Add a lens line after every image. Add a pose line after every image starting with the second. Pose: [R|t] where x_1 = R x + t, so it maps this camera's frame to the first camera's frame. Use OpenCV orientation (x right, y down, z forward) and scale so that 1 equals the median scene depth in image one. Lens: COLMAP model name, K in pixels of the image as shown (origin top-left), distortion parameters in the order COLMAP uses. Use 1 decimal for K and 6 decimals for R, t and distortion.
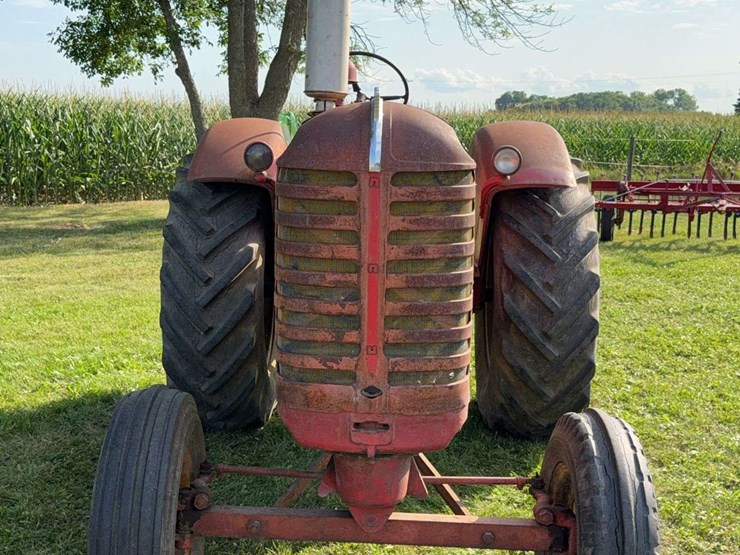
lens RADIAL K [[989.5, 0, 370.0], [0, 989.5, 277.5], [0, 0, 1]] dist [0.188929, -0.548243]
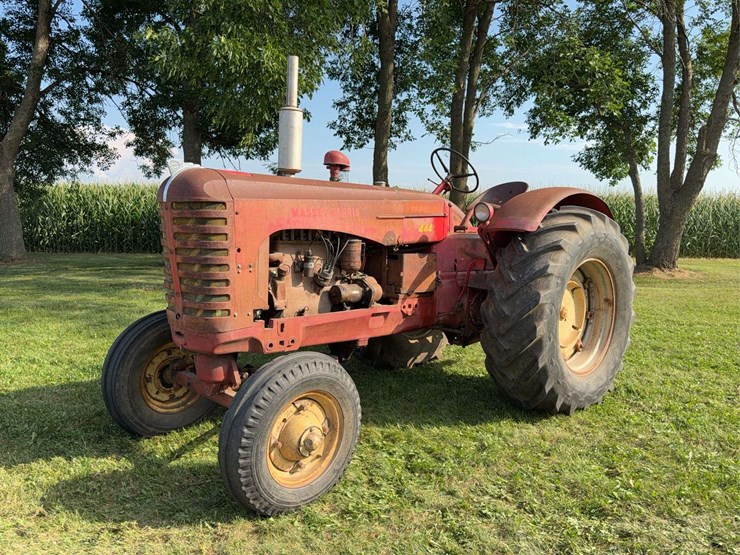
lens RADIAL K [[594.8, 0, 370.0], [0, 594.8, 277.5], [0, 0, 1]] dist [0.175874, -0.347113]
pose [[0.703758, 0.071383, -0.706844, 0.658029], [-0.107408, 0.994194, -0.006537, 0.004260], [0.702273, 0.080521, 0.707339, 0.251177]]
